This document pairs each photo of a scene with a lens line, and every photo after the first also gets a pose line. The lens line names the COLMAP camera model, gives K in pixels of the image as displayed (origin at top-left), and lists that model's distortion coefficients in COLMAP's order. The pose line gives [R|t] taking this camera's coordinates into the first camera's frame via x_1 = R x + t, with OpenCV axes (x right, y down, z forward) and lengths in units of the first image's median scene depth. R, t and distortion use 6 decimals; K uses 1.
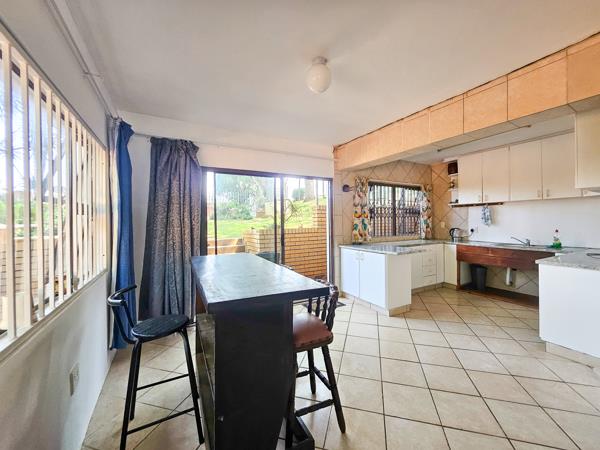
lens RADIAL K [[237.0, 0, 302.8], [0, 237.0, 220.9], [0, 0, 1]] dist [-0.002623, 0.000199]
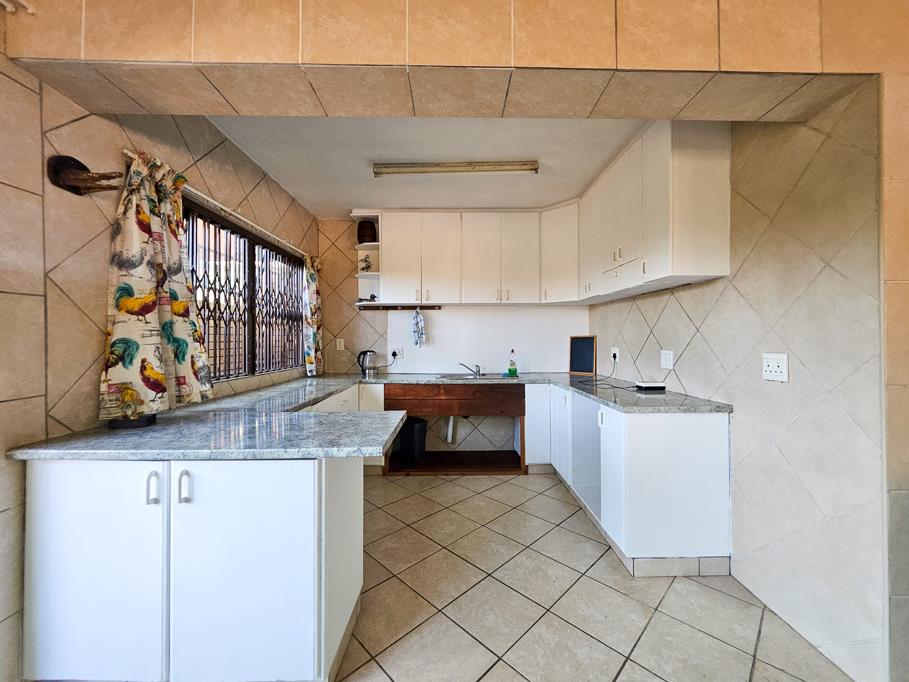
lens RADIAL K [[359.1, 0, 458.4], [0, 359.1, 337.6], [0, 0, 1]] dist [-0.002623, 0.000199]
pose [[0.485157, 0.012825, 0.874333, 0.066780], [-0.000797, 0.999899, -0.014224, 0.014920], [-0.874426, 0.006204, 0.485118, 0.499986]]
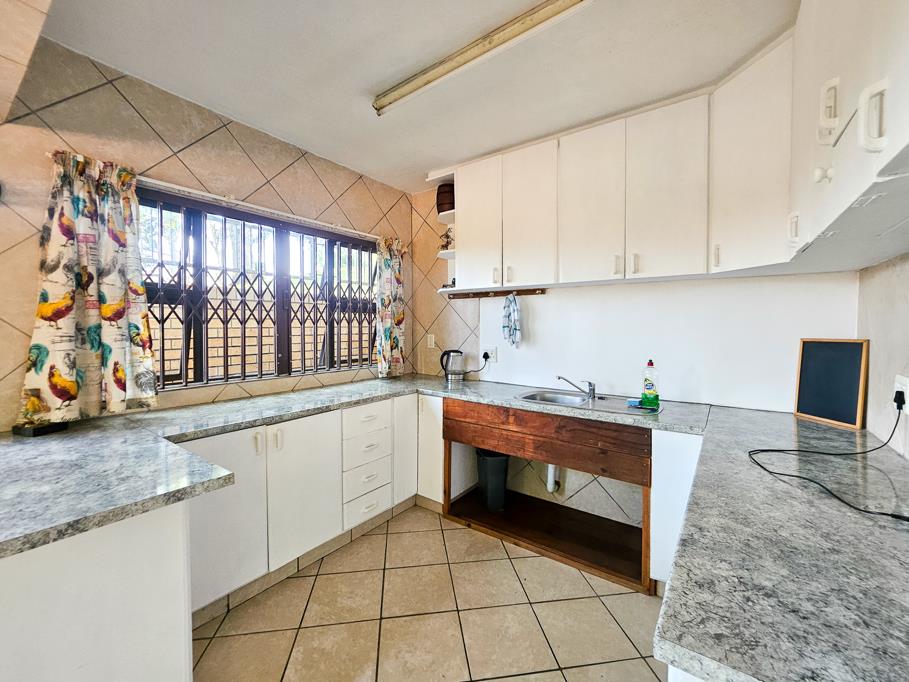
lens RADIAL K [[380.3, 0, 453.5], [0, 380.3, 337.2], [0, 0, 1]] dist [-0.002334, -0.000325]
pose [[0.911722, -0.000184, 0.410807, 0.418848], [-0.012098, 0.999554, 0.027298, -0.010136], [-0.410629, -0.029858, 0.911313, 0.451232]]
